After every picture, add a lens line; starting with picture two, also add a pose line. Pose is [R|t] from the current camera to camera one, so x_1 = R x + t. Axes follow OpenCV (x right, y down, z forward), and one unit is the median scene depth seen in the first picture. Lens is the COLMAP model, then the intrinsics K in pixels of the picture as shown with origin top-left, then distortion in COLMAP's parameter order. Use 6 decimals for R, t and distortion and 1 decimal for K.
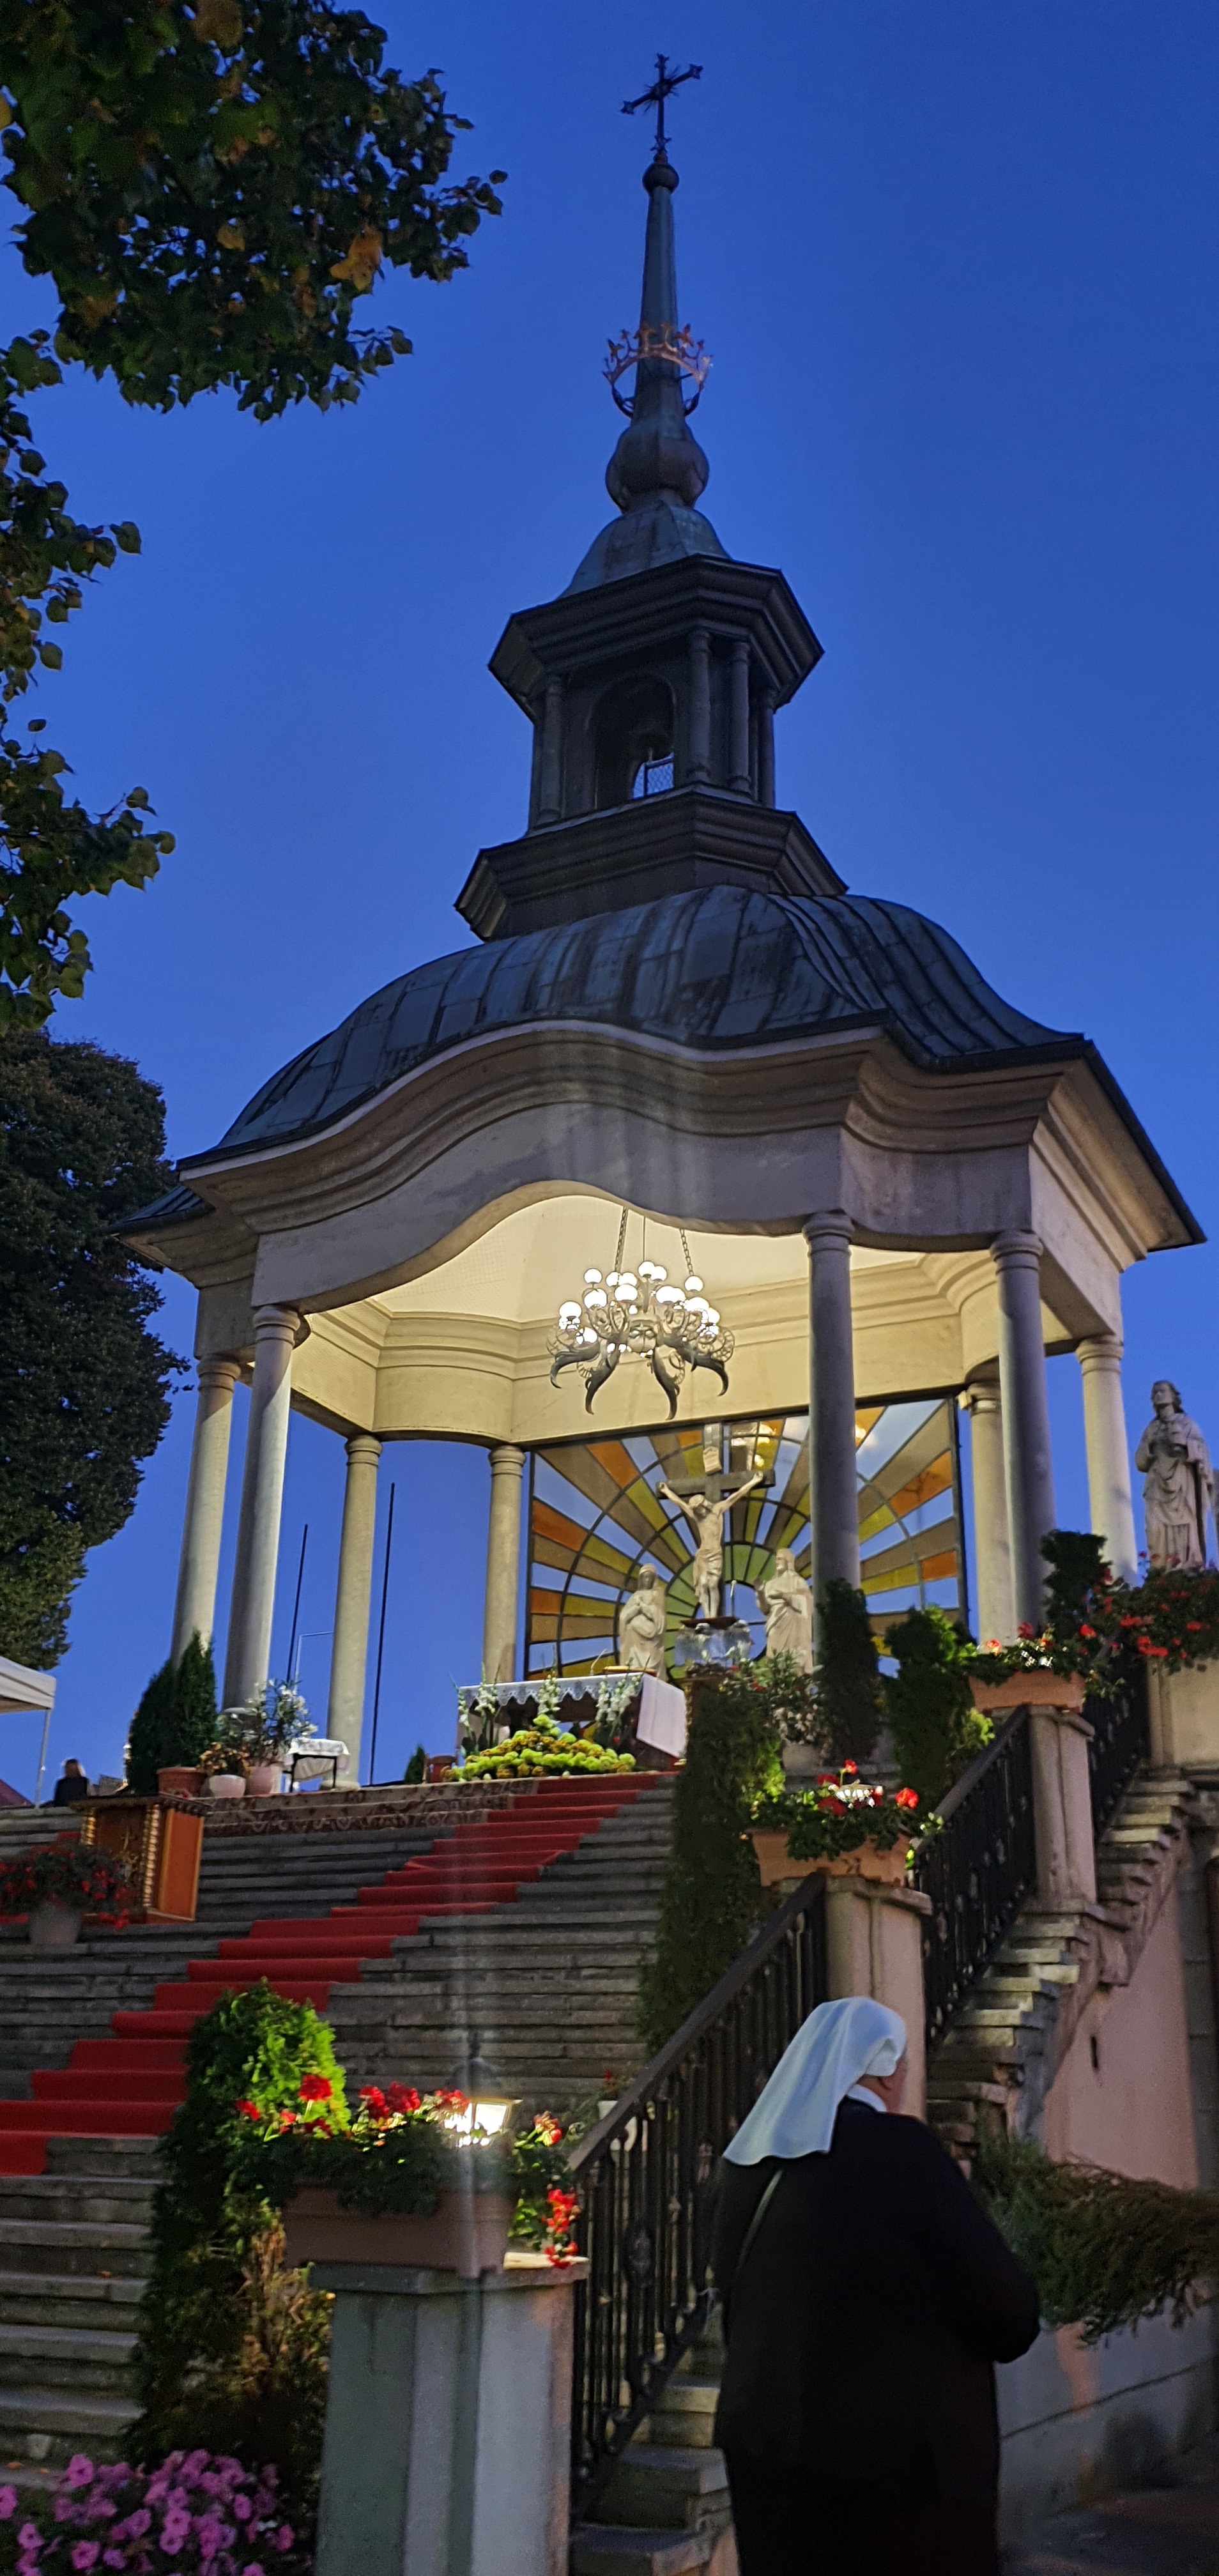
lens RADIAL K [[2042.3, 0, 558.4], [0, 2042.3, 1306.2], [0, 0, 1]] dist [0.076439, -0.002165]
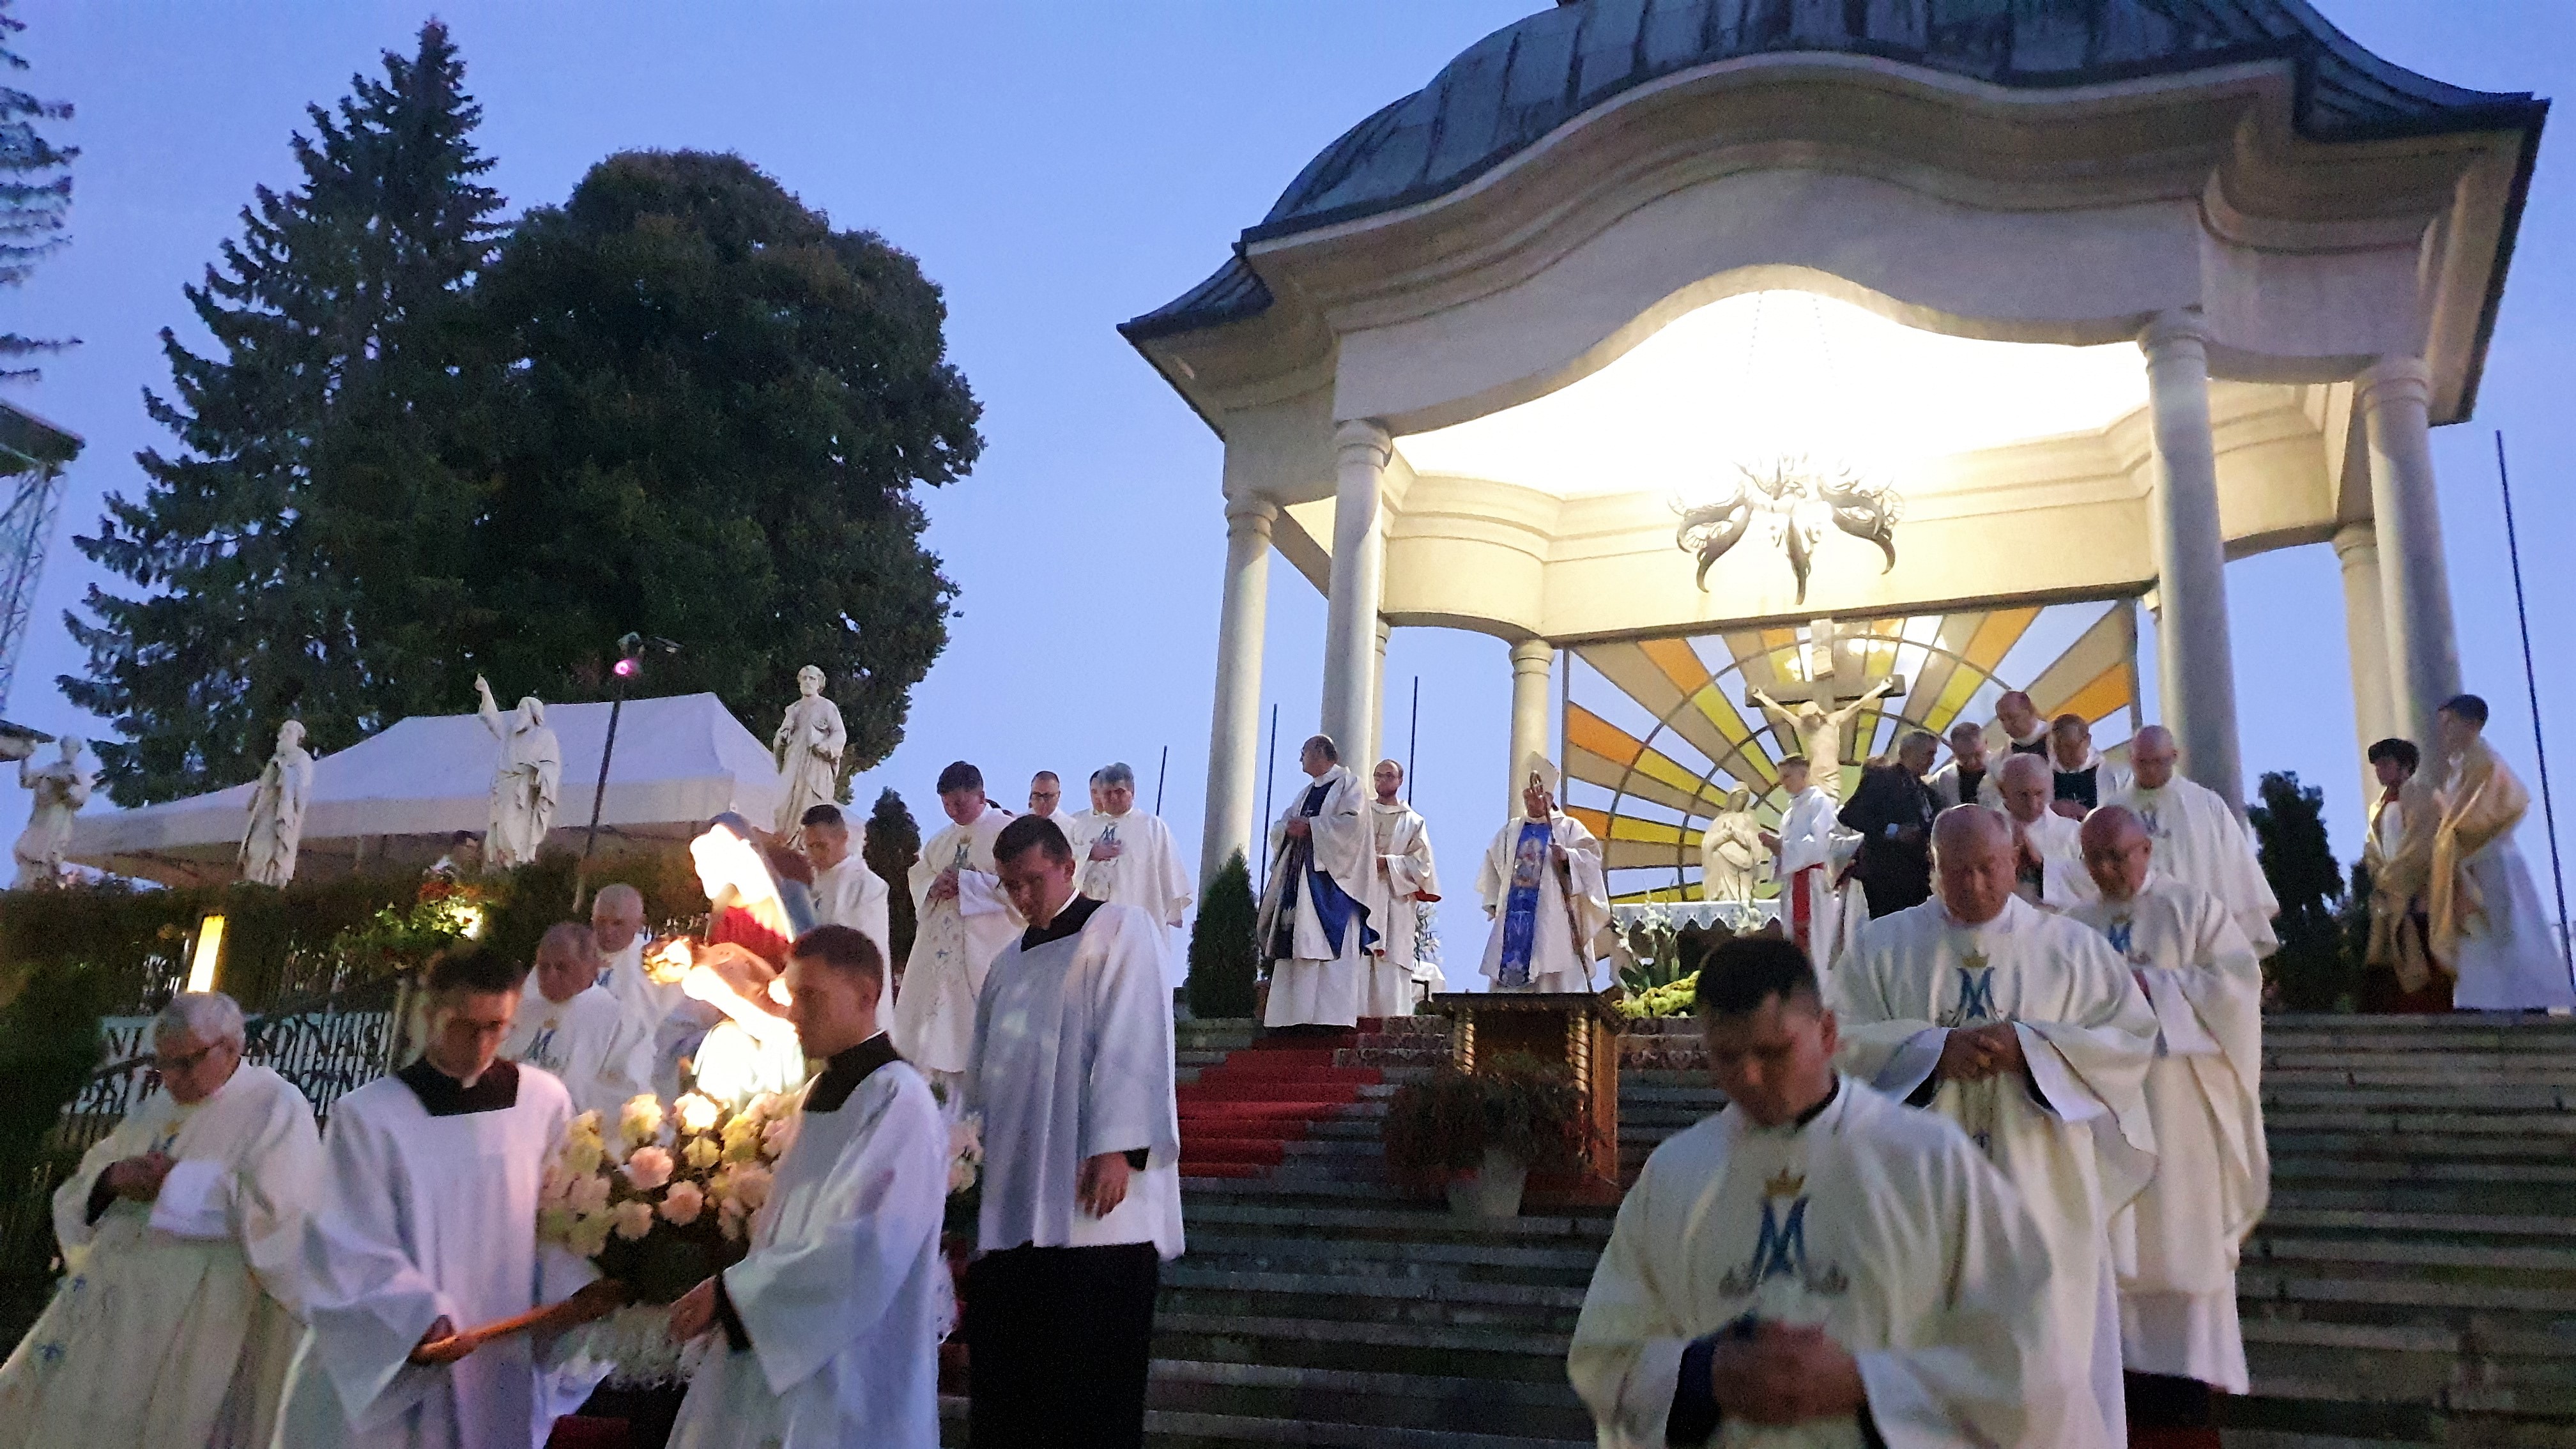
lens RADIAL K [[1976.1, 0, 1277.2], [0, 1976.1, 745.2], [0, 0, 1]] dist [0.039695, -0.059926]
pose [[0.997482, 0.054752, 0.045069, -0.185691], [-0.057912, 0.995717, 0.072067, 0.066507], [-0.040930, -0.074496, 0.996381, 0.216504]]
